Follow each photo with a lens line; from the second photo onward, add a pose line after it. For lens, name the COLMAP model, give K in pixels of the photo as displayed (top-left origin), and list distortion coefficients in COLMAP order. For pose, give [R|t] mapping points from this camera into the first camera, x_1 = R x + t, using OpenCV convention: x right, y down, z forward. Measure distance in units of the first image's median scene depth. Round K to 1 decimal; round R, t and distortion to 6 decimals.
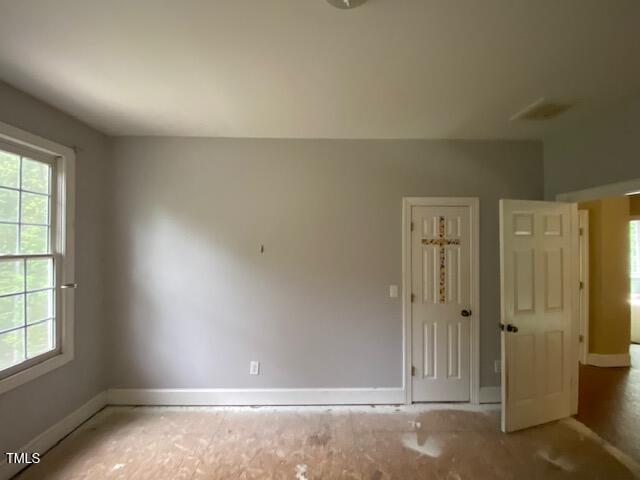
lens RADIAL K [[273.6, 0, 321.5], [0, 273.6, 242.3], [0, 0, 1]] dist [0.000089, -0.015640]
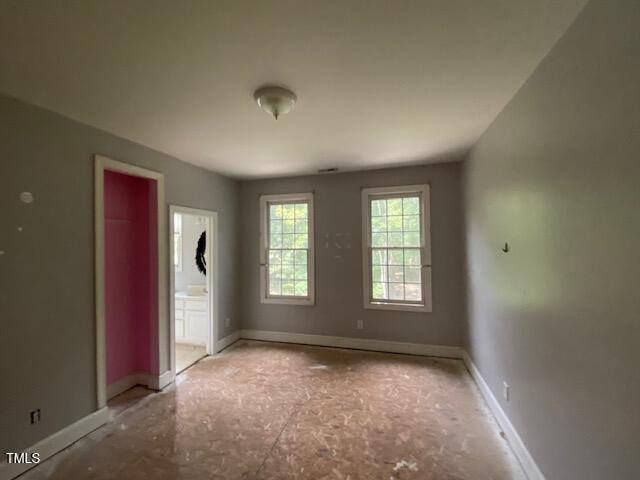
lens RADIAL K [[273.6, 0, 321.5], [0, 273.6, 242.3], [0, 0, 1]] dist [0.000089, -0.015640]
pose [[-0.310899, 0.002544, -0.950440, 0.893362], [0.018360, 0.999826, -0.003329, 0.003516], [0.950266, -0.018485, -0.310892, 0.923955]]
